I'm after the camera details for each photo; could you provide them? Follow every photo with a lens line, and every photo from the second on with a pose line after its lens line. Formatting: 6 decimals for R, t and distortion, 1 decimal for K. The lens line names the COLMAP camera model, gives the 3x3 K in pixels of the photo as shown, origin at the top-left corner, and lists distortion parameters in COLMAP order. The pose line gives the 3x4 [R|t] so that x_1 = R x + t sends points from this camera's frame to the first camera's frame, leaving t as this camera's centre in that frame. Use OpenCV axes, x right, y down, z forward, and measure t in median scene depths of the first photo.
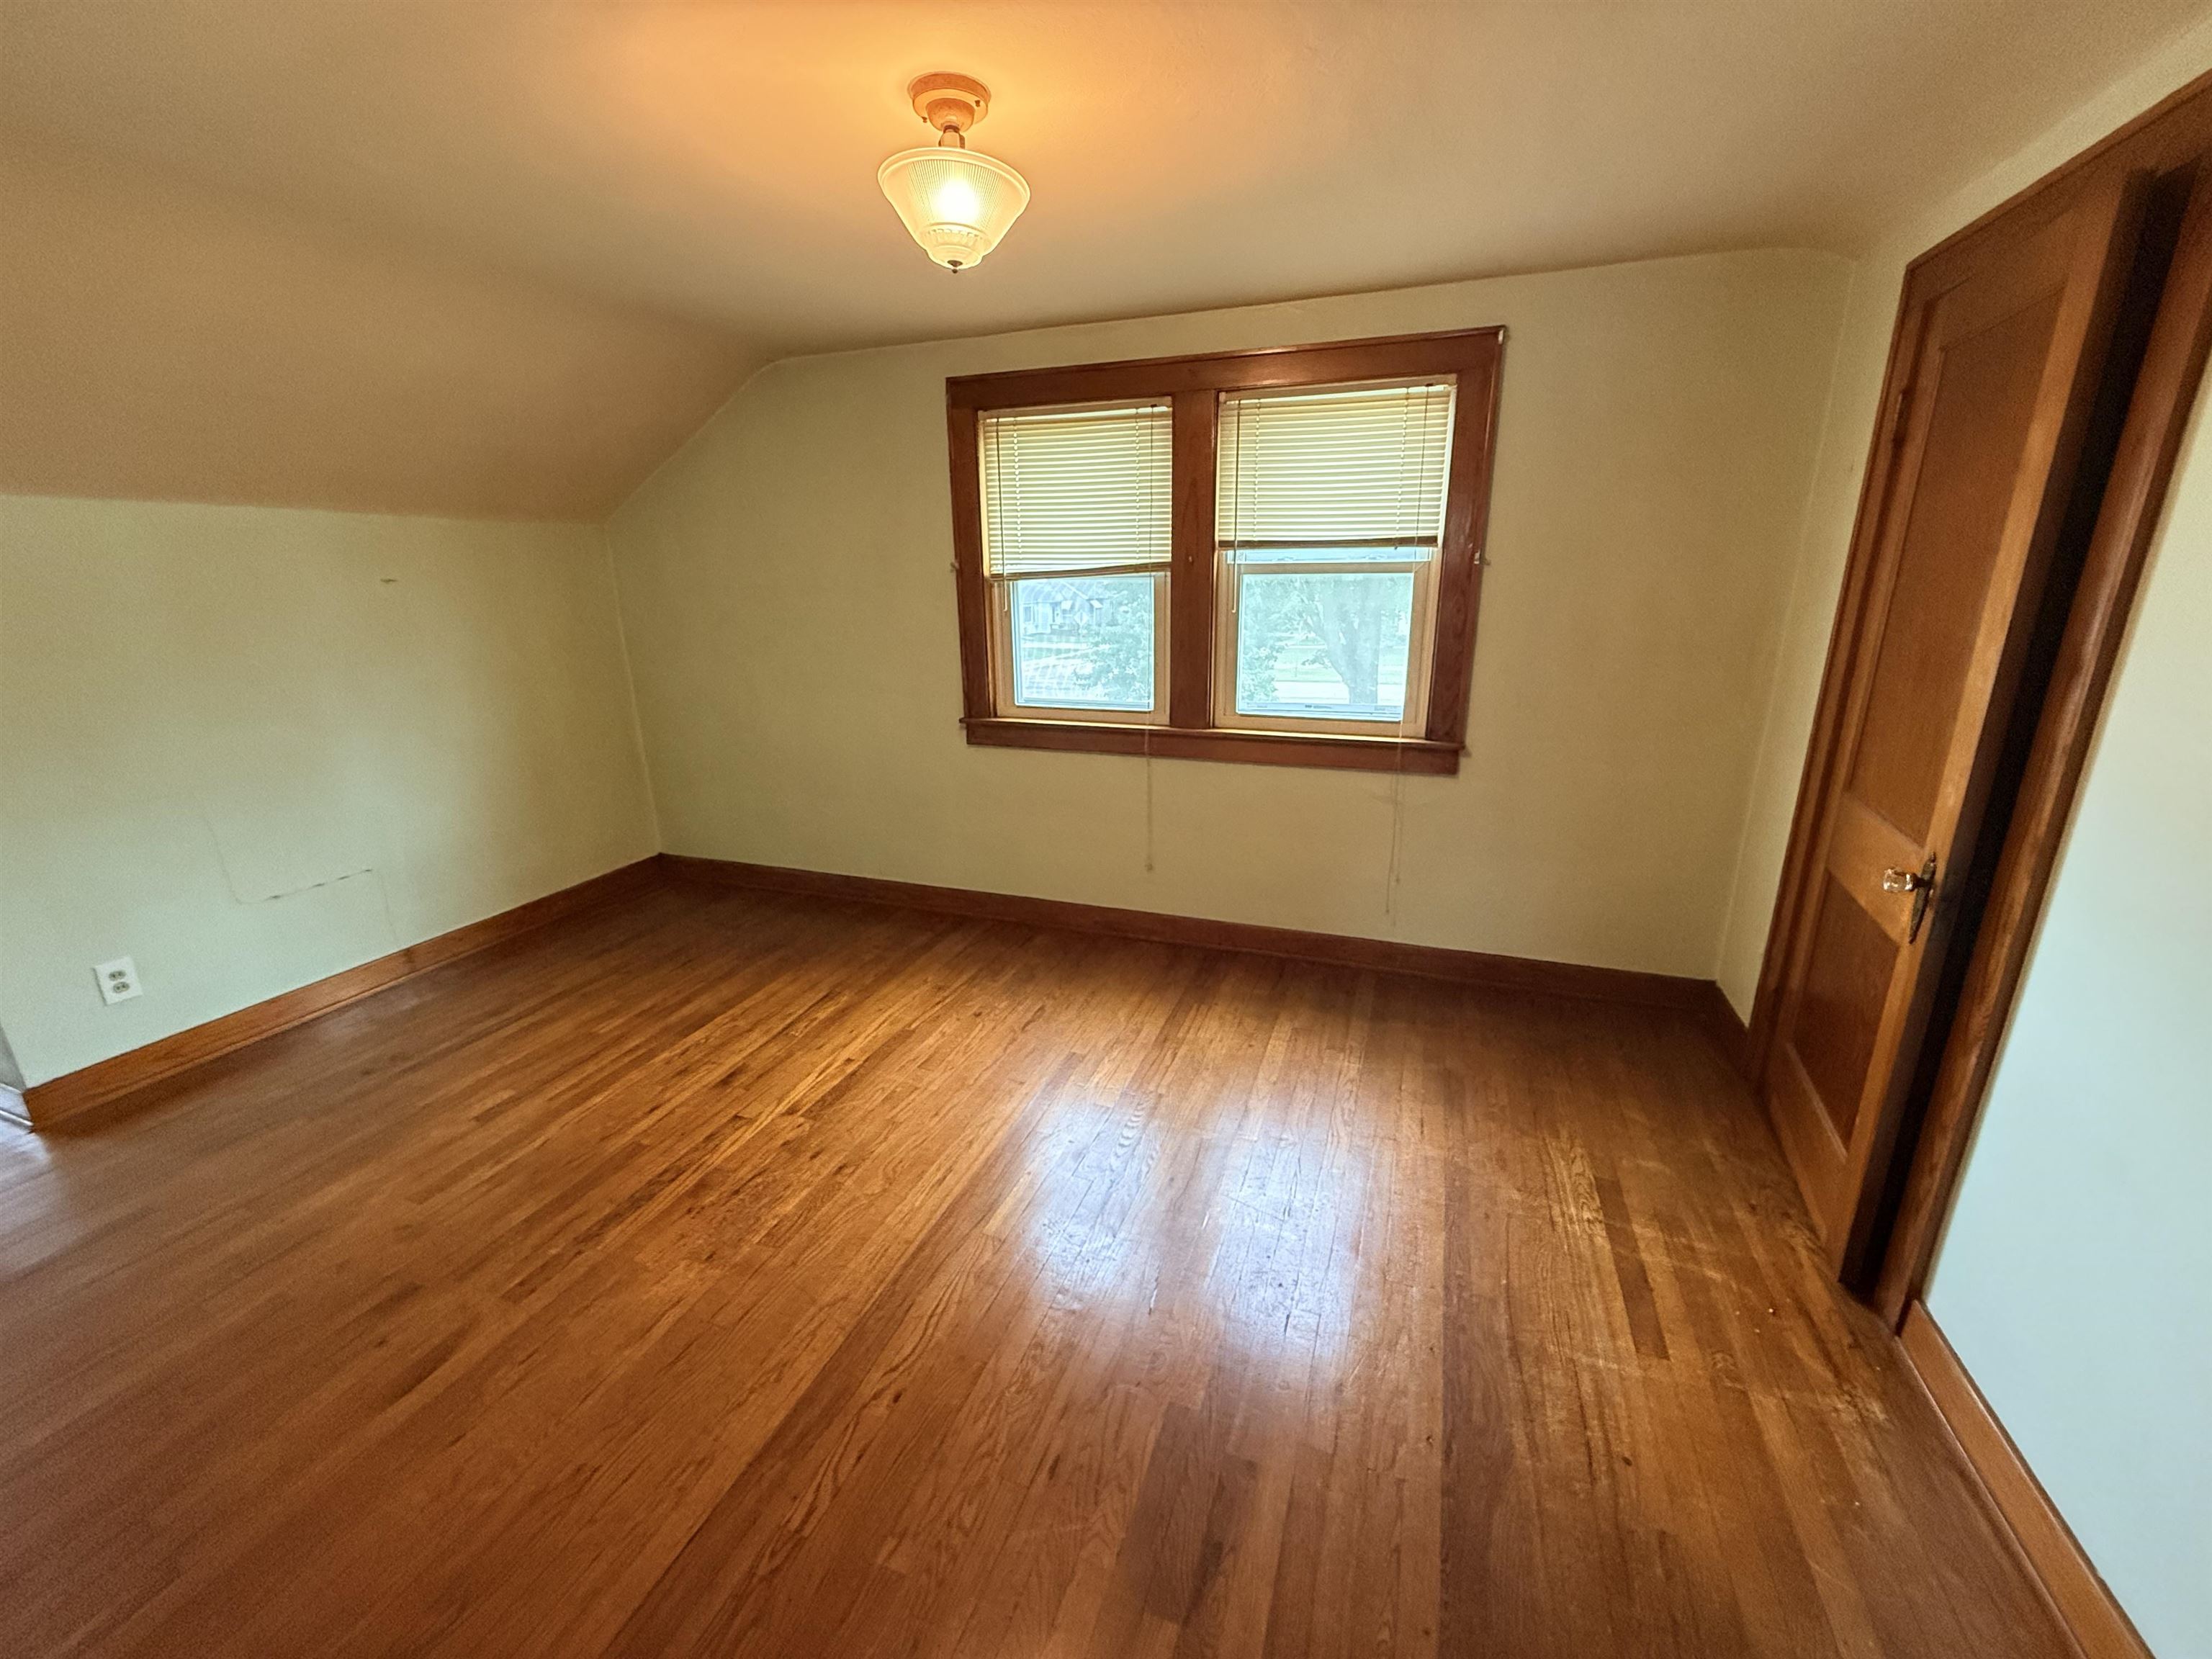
lens RADIAL K [[886.8, 0, 1105.3], [0, 886.8, 832.0], [0, 0, 1]] dist [0.001784, 0.000094]
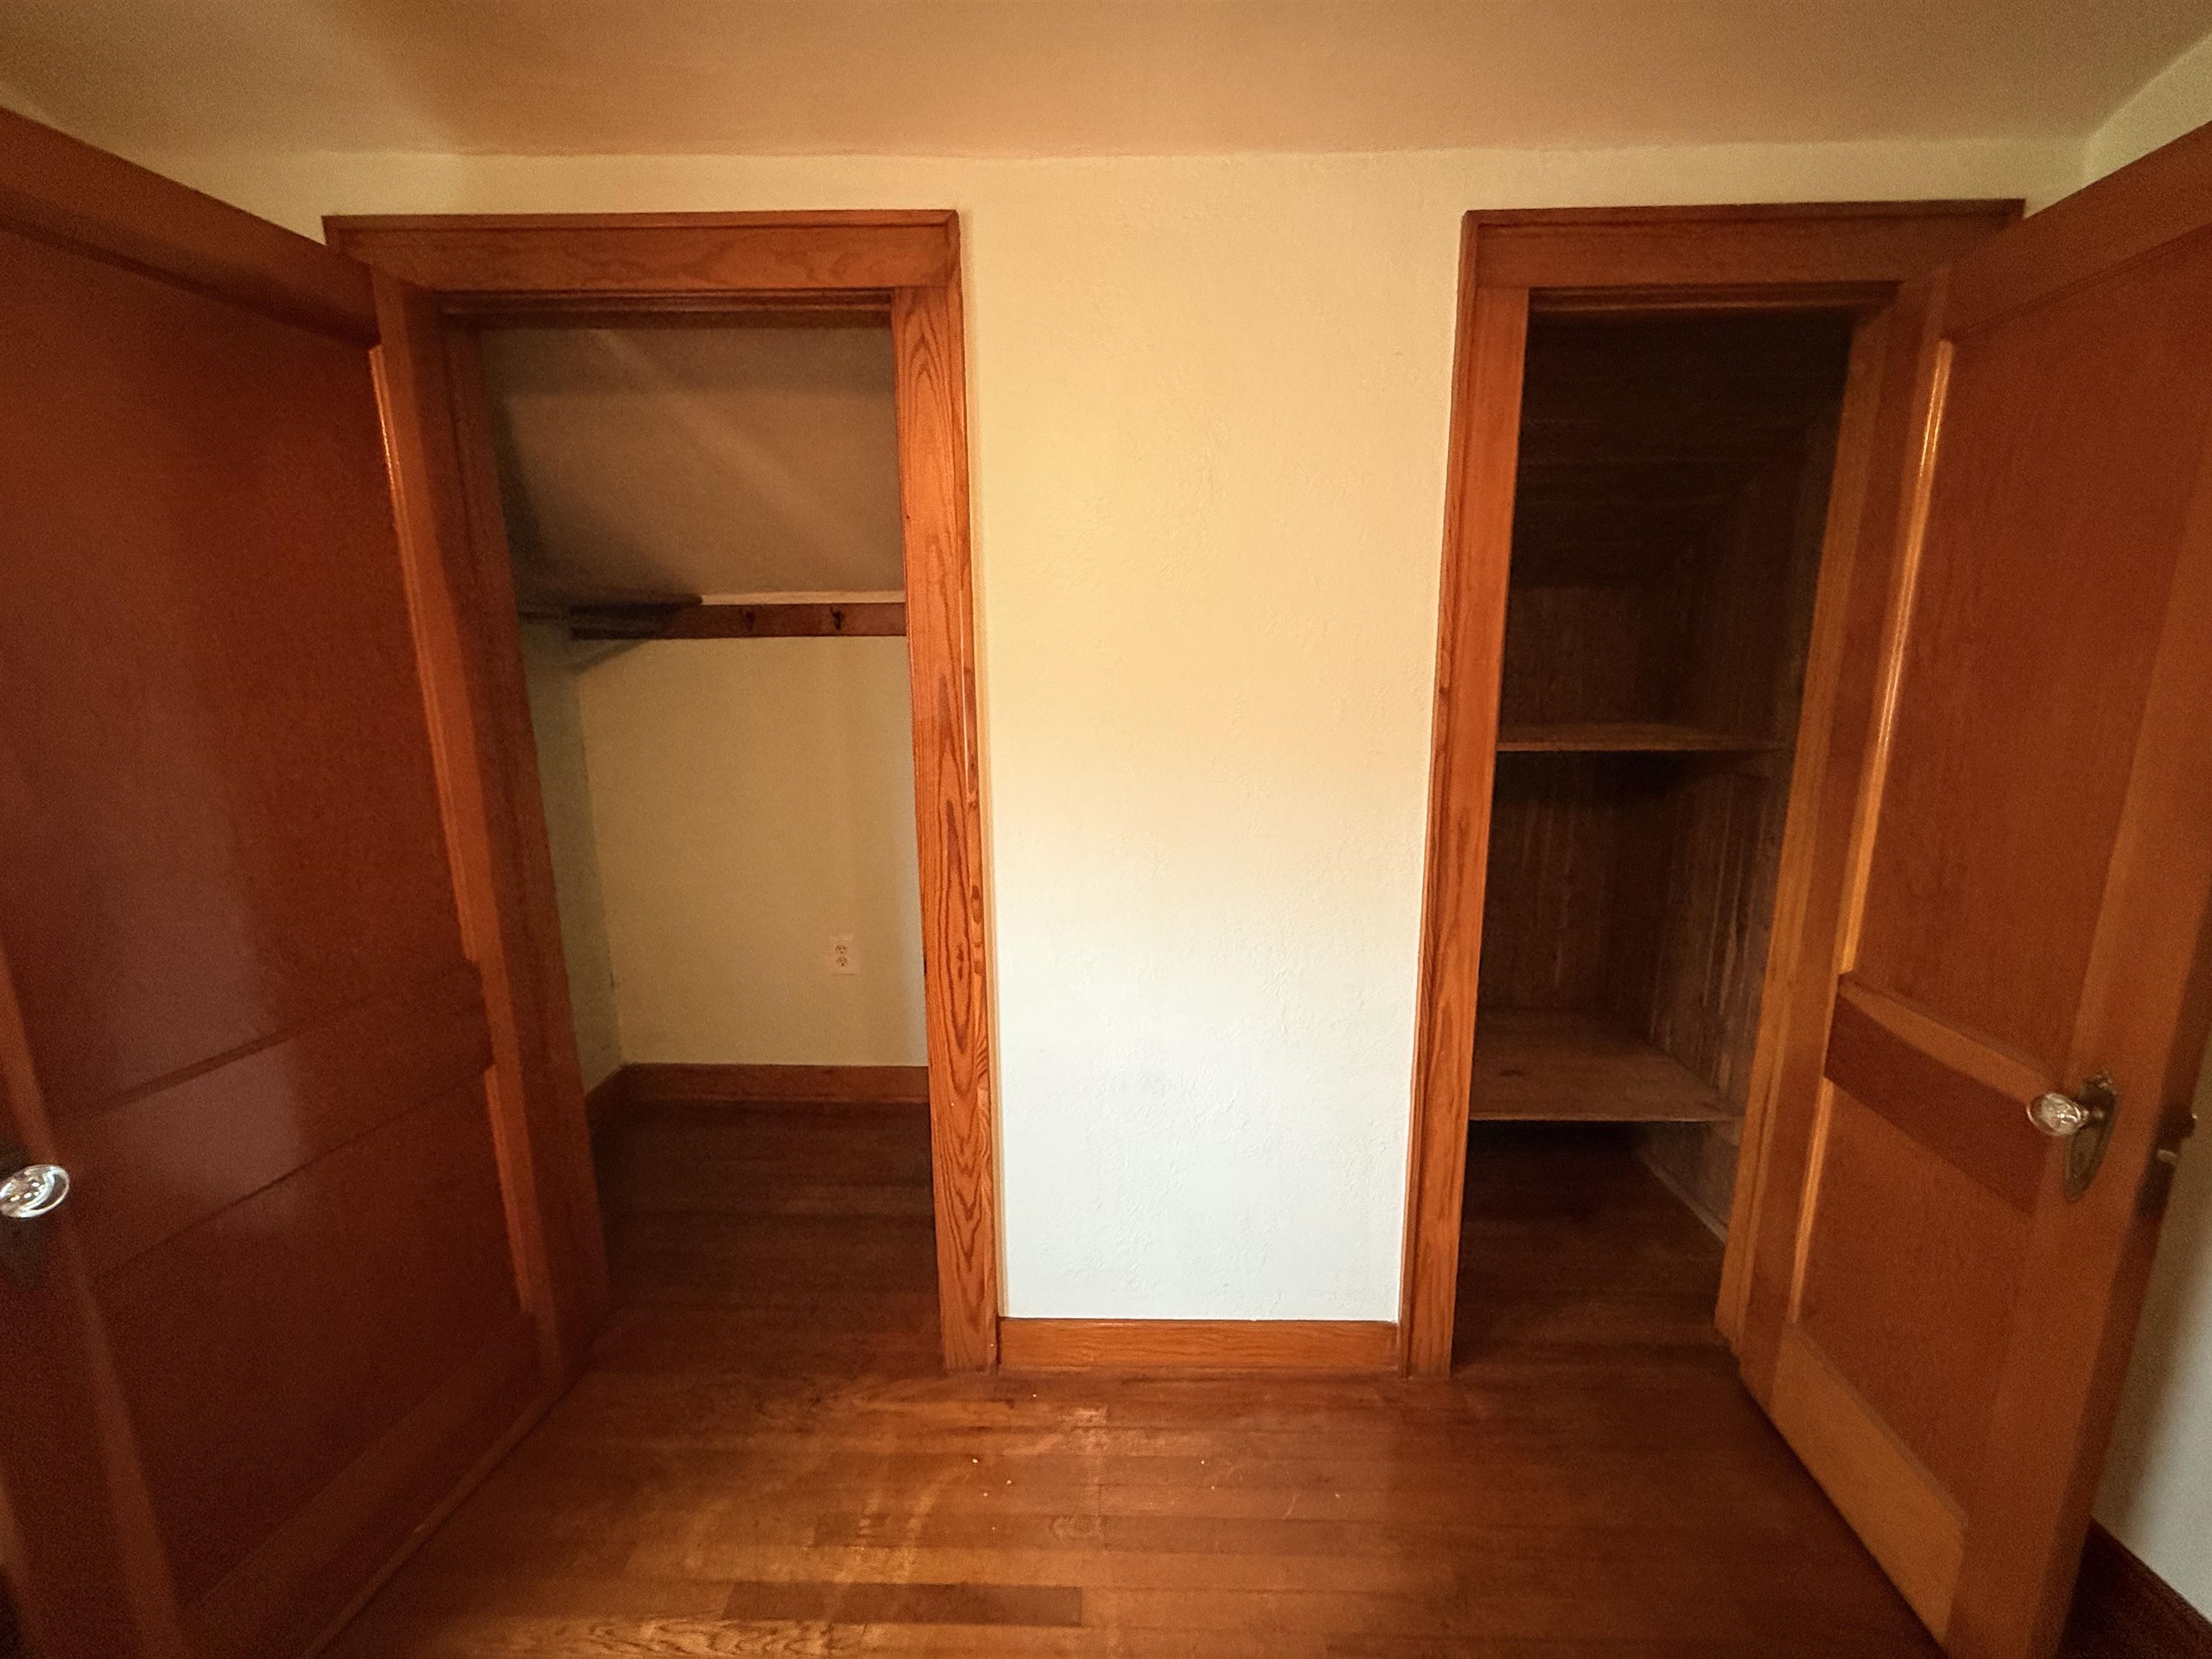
lens RADIAL K [[886.8, 0, 1105.3], [0, 886.8, 832.0], [0, 0, 1]] dist [0.001784, 0.000094]
pose [[-0.325016, -0.167310, 0.930791, -0.014163], [0.281562, 0.922473, 0.264132, -0.228031], [-0.902822, 0.347922, -0.252710, 0.844570]]
